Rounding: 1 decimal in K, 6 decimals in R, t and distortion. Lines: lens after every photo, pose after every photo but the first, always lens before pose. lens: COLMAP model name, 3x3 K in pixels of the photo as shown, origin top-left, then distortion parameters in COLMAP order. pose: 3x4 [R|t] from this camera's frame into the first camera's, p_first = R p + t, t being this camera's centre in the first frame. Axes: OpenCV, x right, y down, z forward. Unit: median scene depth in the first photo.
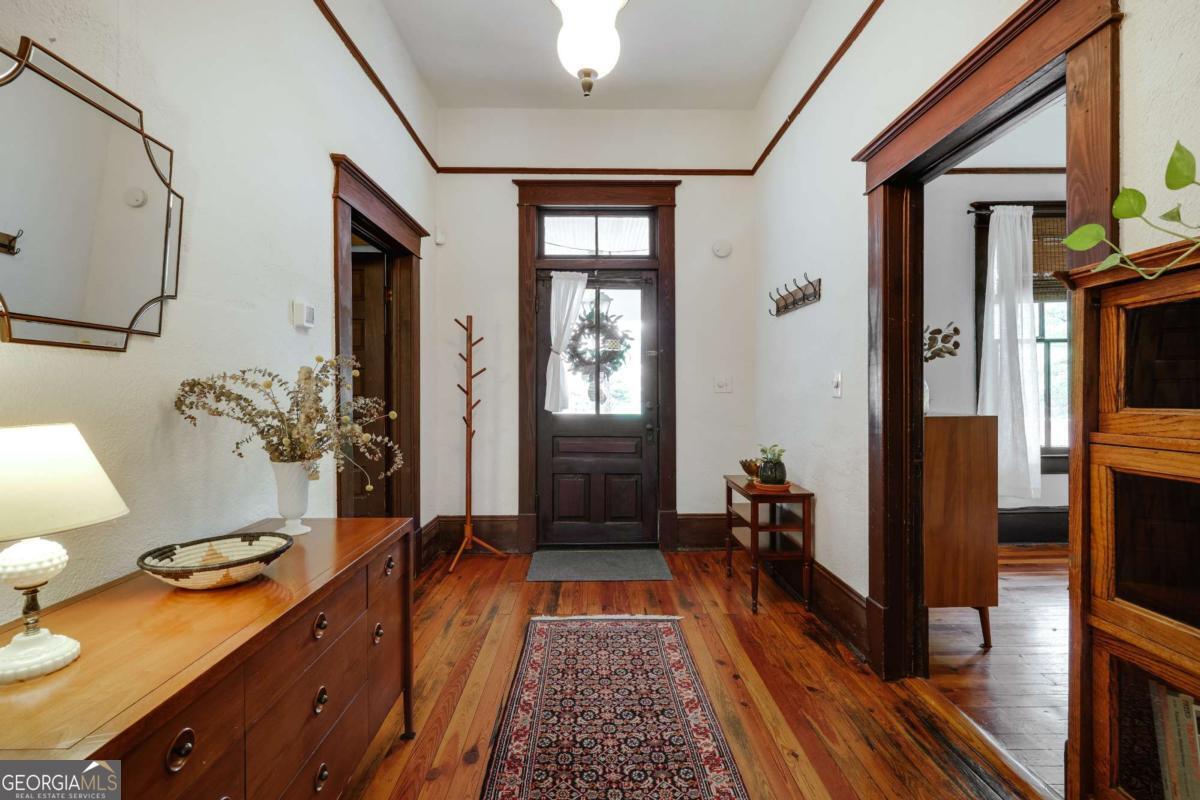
lens RADIAL K [[544.9, 0, 608.5], [0, 544.9, 396.8], [0, 0, 1]] dist [0.001513, 0.000137]
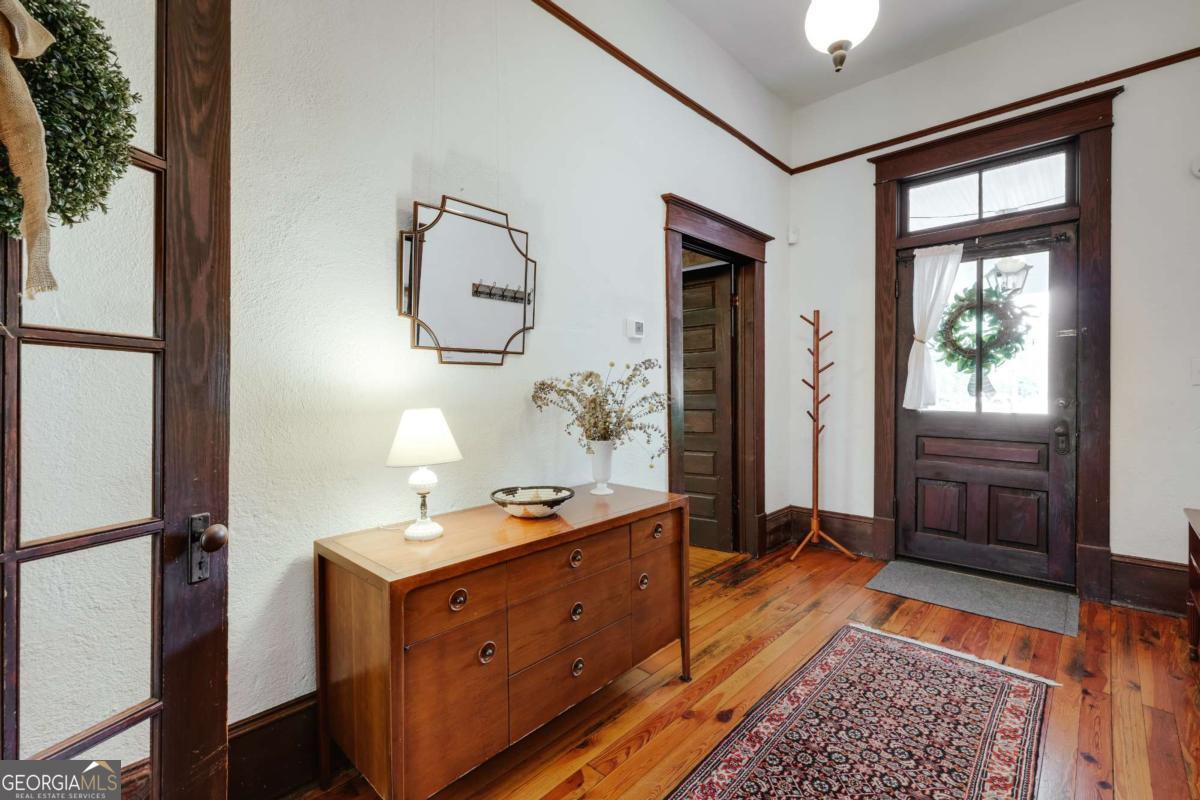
lens RADIAL K [[530.3, 0, 604.0], [0, 530.3, 398.5], [0, 0, 1]] dist [0.000716, -0.000110]
pose [[0.710526, 0.009520, -0.703607, 0.195723], [0.001685, 0.999883, 0.015230, -0.003004], [0.703669, -0.012007, 0.710426, 0.039597]]
